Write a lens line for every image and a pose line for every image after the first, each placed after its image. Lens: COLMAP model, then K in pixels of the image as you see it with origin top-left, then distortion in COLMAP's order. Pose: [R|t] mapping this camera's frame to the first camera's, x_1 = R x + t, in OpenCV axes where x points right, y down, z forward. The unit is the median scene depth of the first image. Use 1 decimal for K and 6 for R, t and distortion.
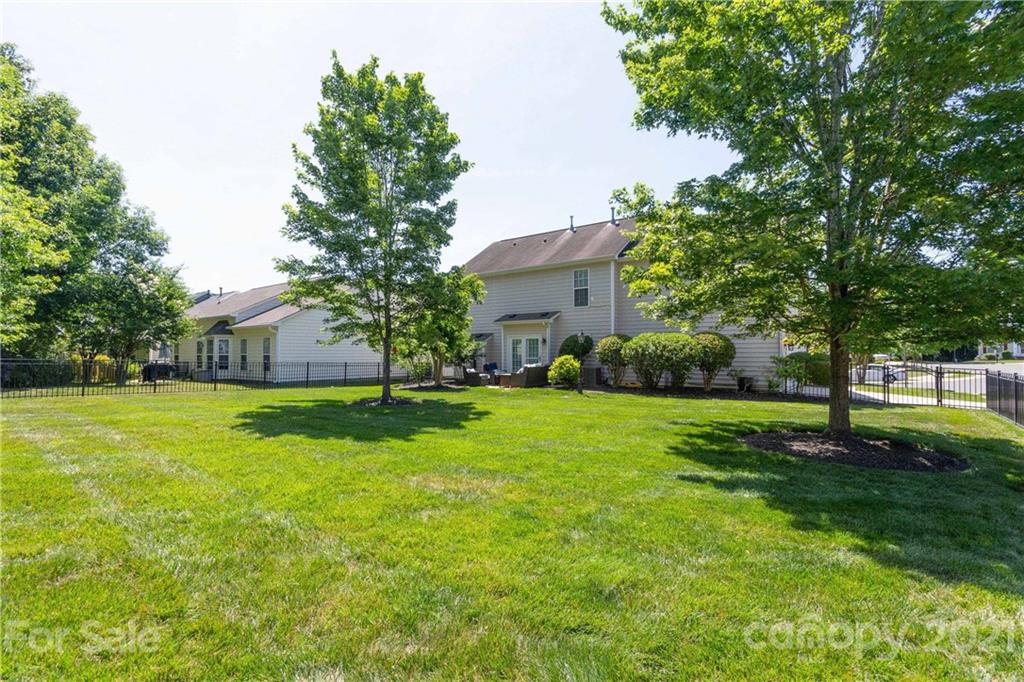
lens RADIAL K [[474.7, 0, 512.7], [0, 474.7, 337.0], [0, 0, 1]] dist [0.001128, 0.001568]
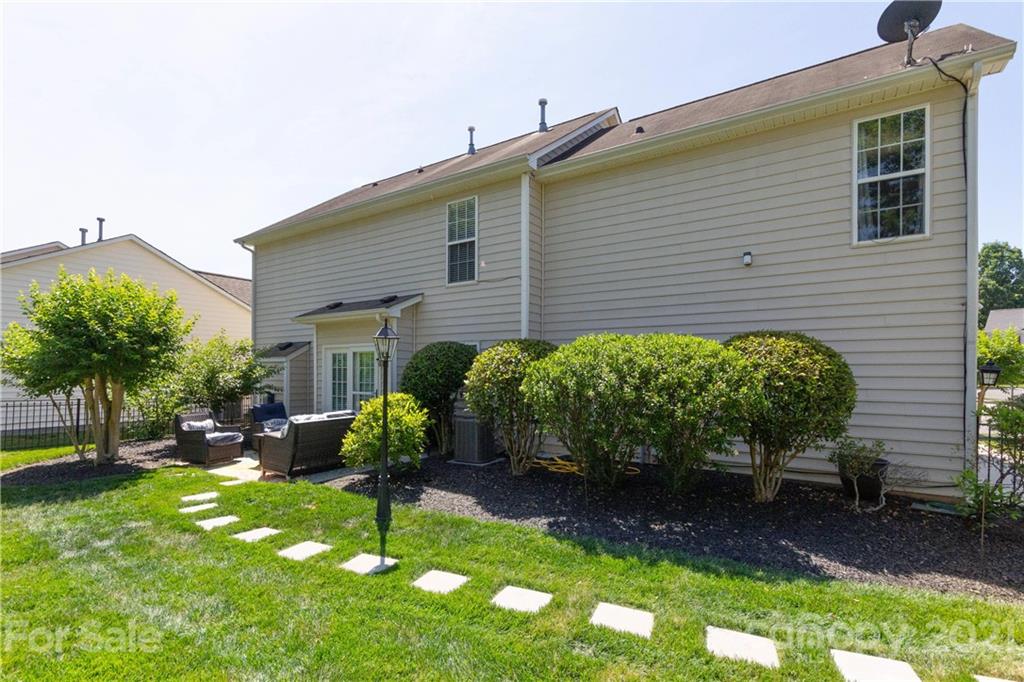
lens RADIAL K [[474.7, 0, 511.6], [0, 474.7, 350.8], [0, 0, 1]] dist [0.001128, 0.001568]
pose [[0.998092, 0.006899, 0.061362, 0.186289], [-0.006441, 0.999950, -0.007658, 0.006567], [-0.061412, 0.007248, 0.998086, 0.610279]]
